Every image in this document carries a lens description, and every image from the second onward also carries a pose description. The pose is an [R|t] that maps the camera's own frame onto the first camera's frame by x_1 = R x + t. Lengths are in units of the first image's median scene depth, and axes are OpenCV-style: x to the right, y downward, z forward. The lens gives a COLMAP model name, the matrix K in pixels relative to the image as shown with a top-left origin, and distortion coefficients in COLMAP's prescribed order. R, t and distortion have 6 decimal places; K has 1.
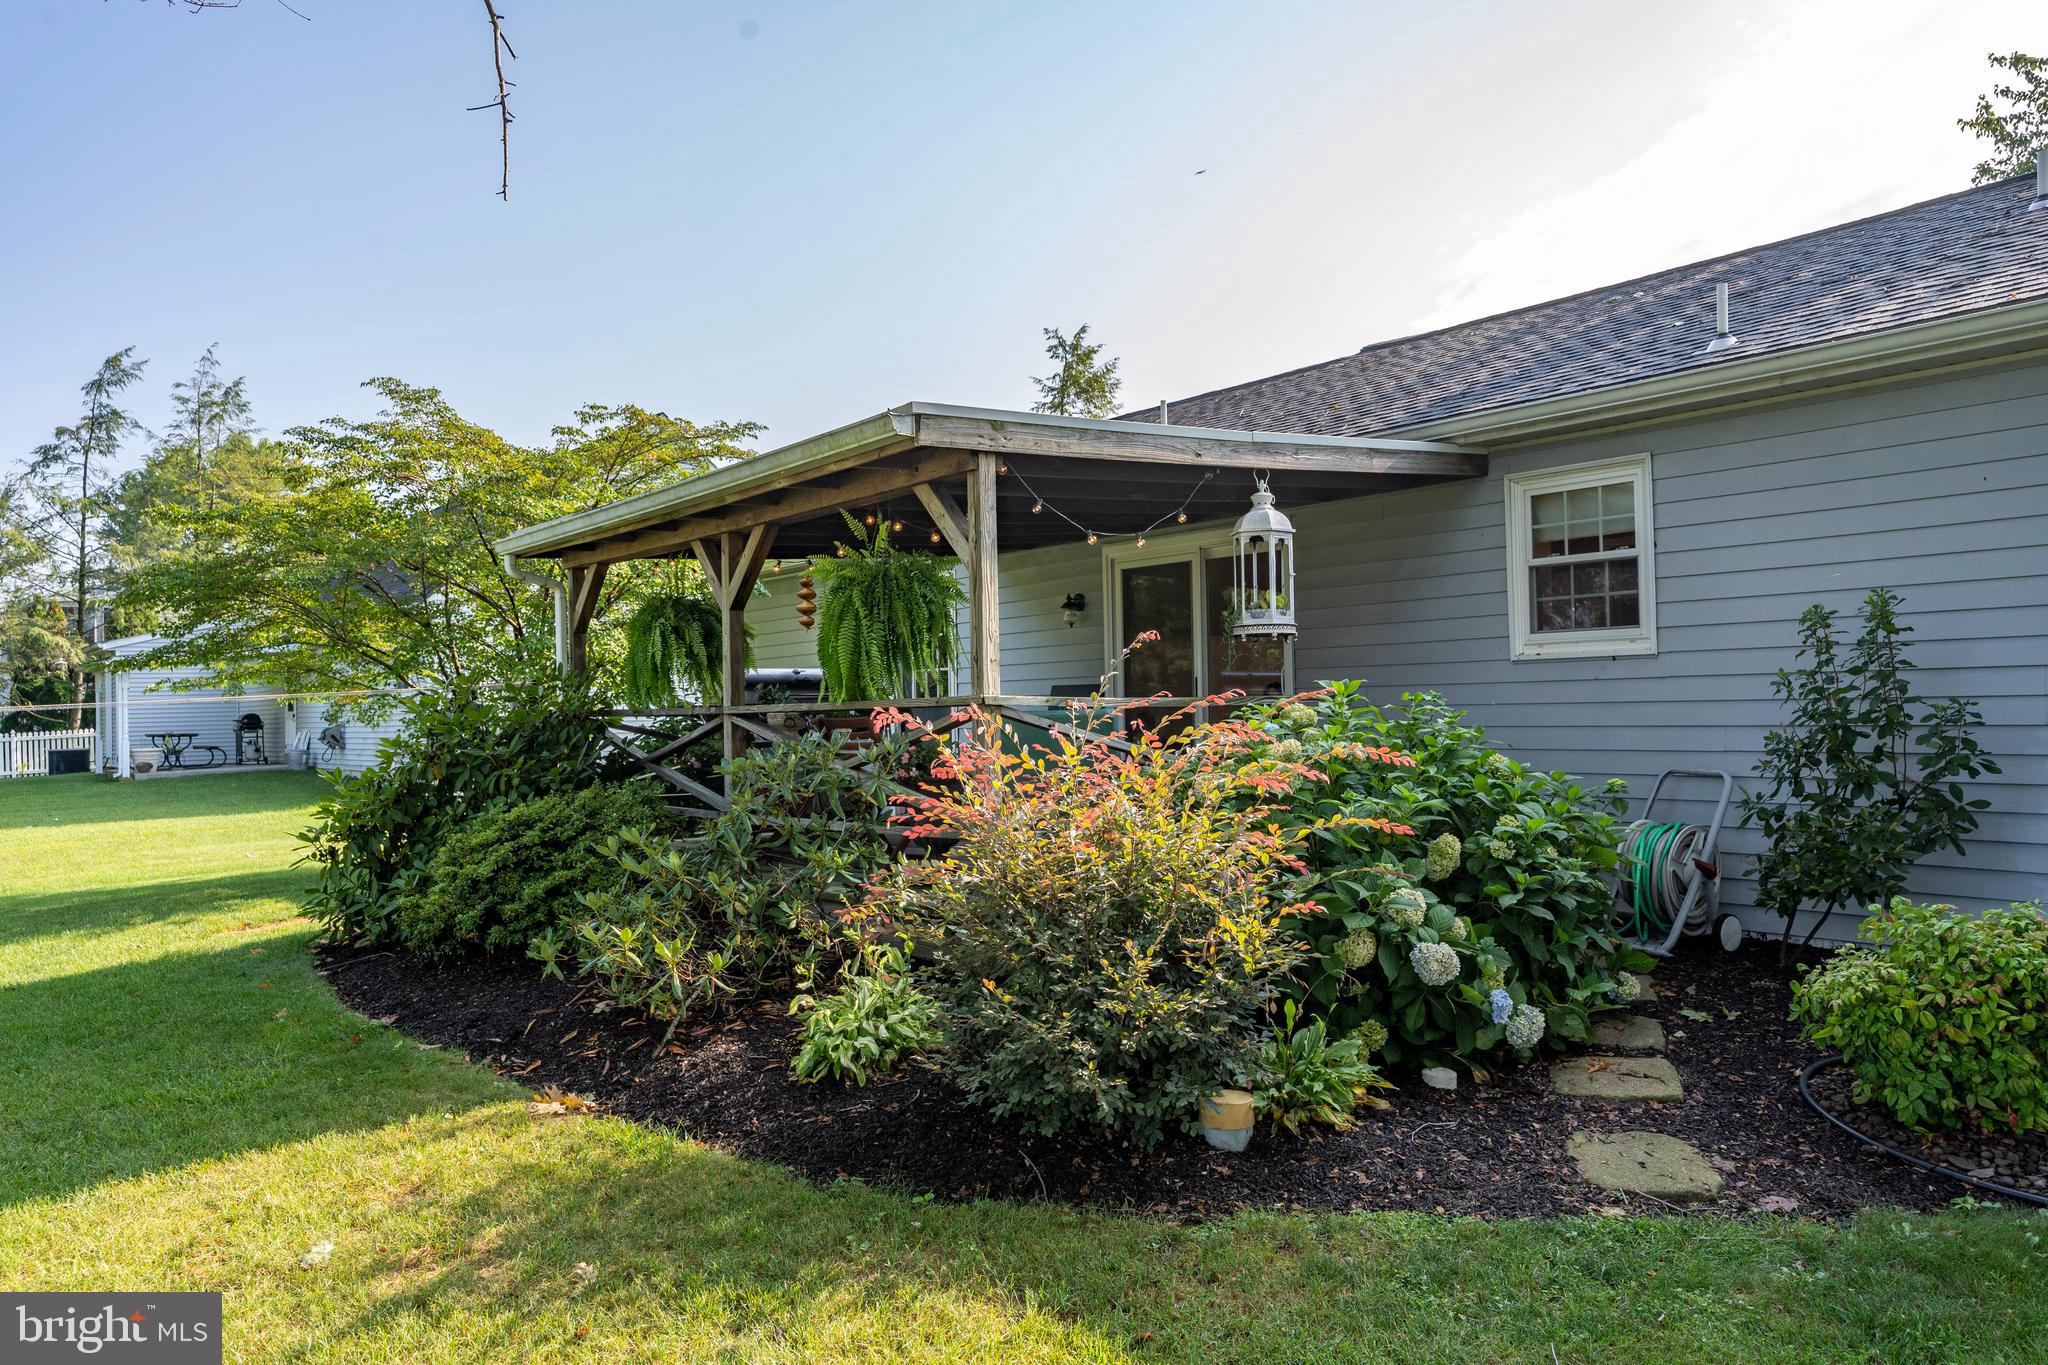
lens RADIAL K [[1524.2, 0, 1022.2], [0, 1524.2, 680.7], [0, 0, 1]] dist [0.007444, 0.002280]
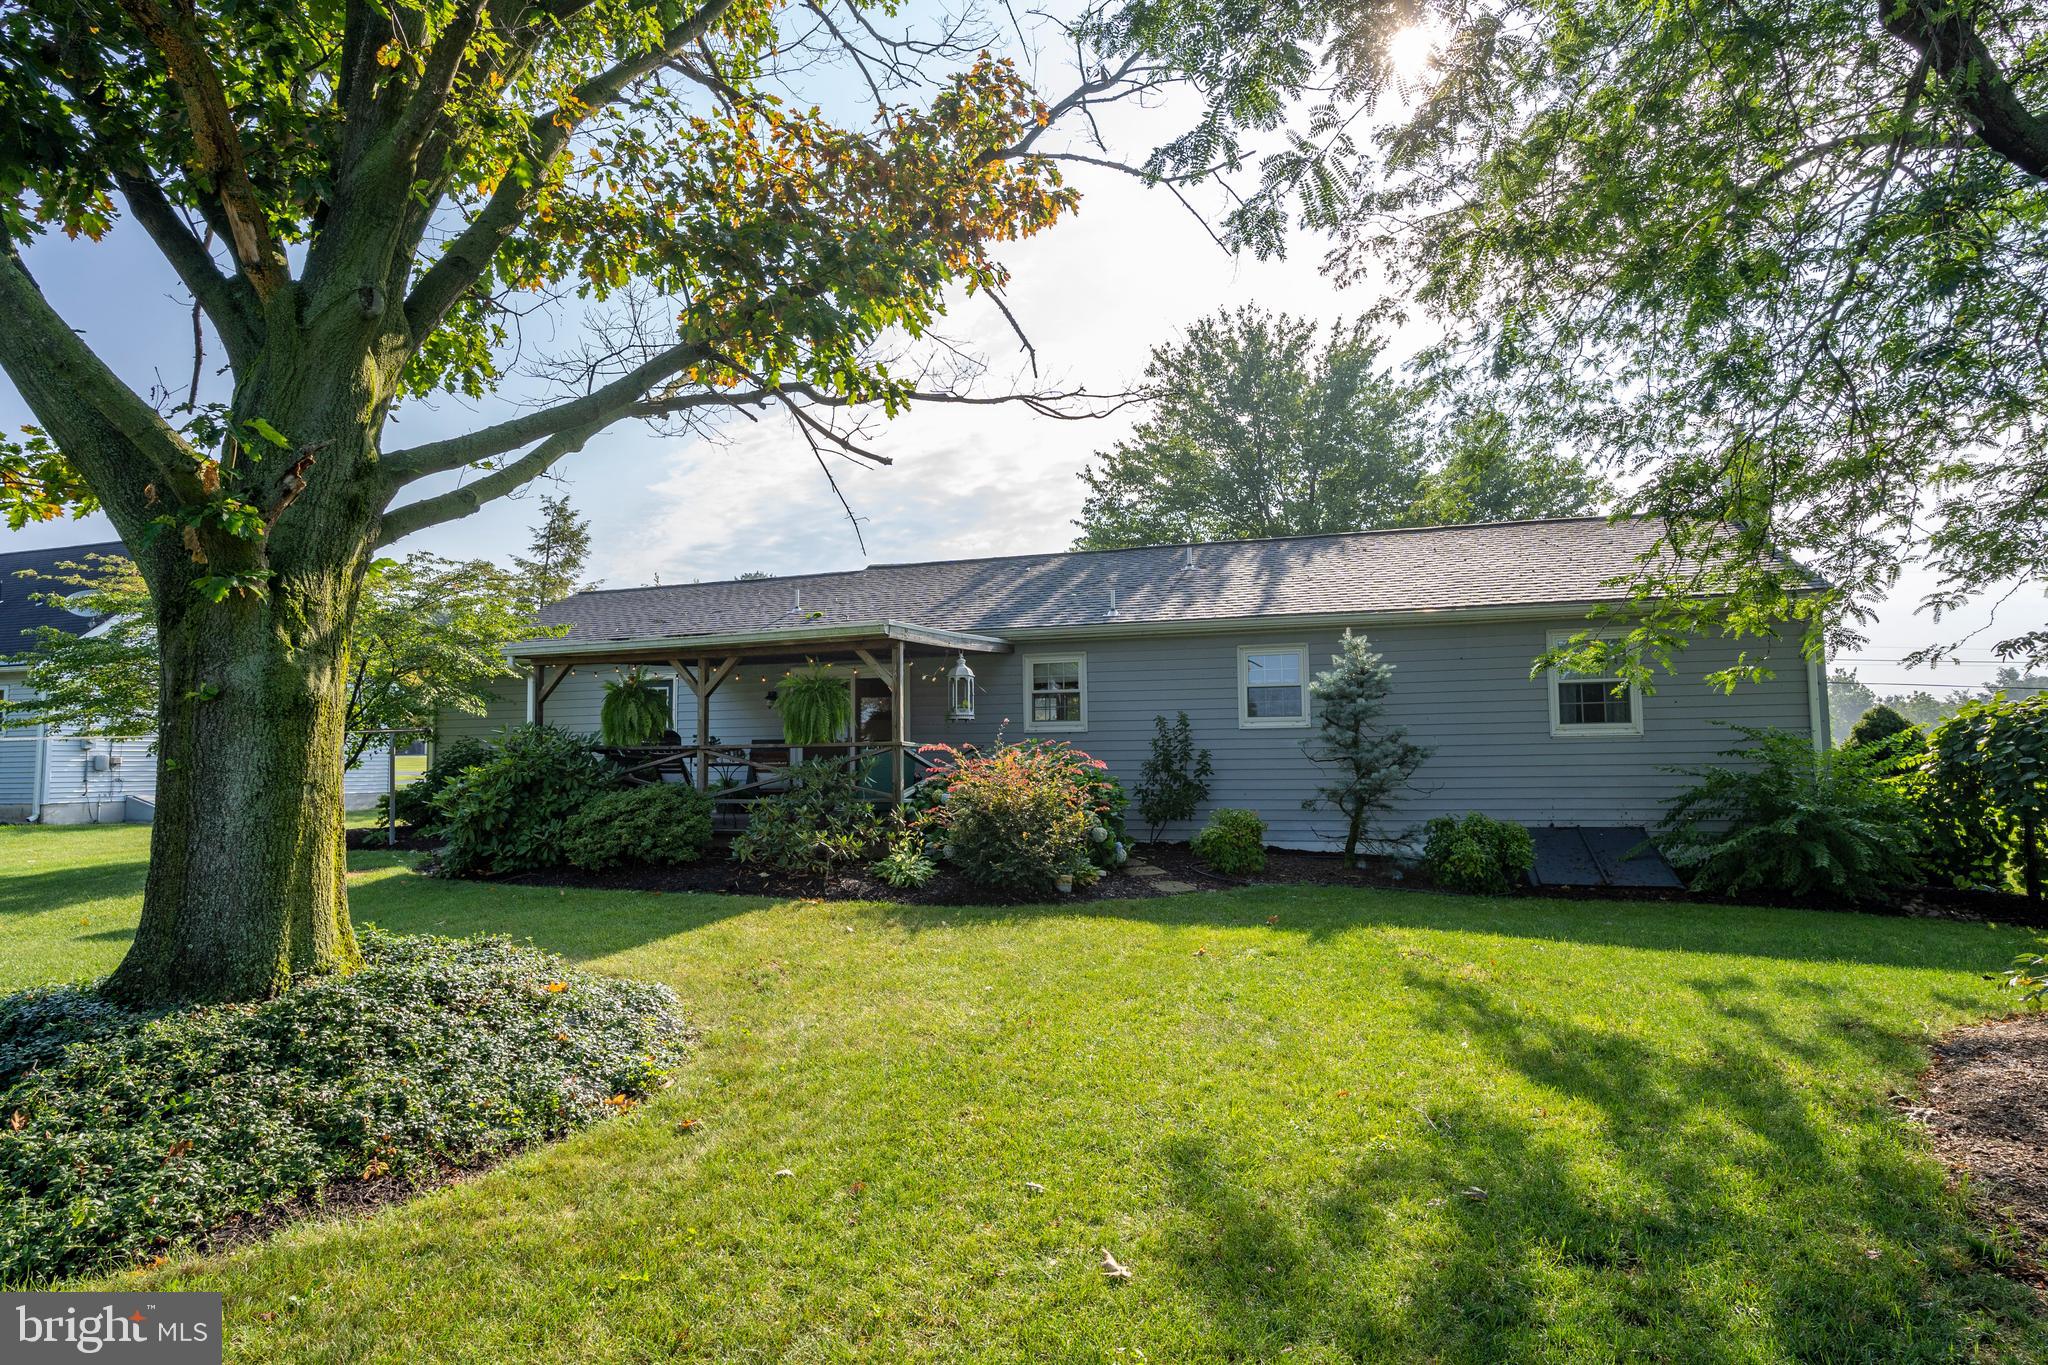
lens RADIAL K [[1099.7, 0, 1030.3], [0, 1099.7, 681.2], [0, 0, 1]] dist [-0.012810, 0.001012]
pose [[0.826713, 0.054286, 0.559999, -0.554490], [-0.020125, 0.997551, -0.066992, 0.018769], [-0.562264, 0.044113, 0.825781, -0.366761]]
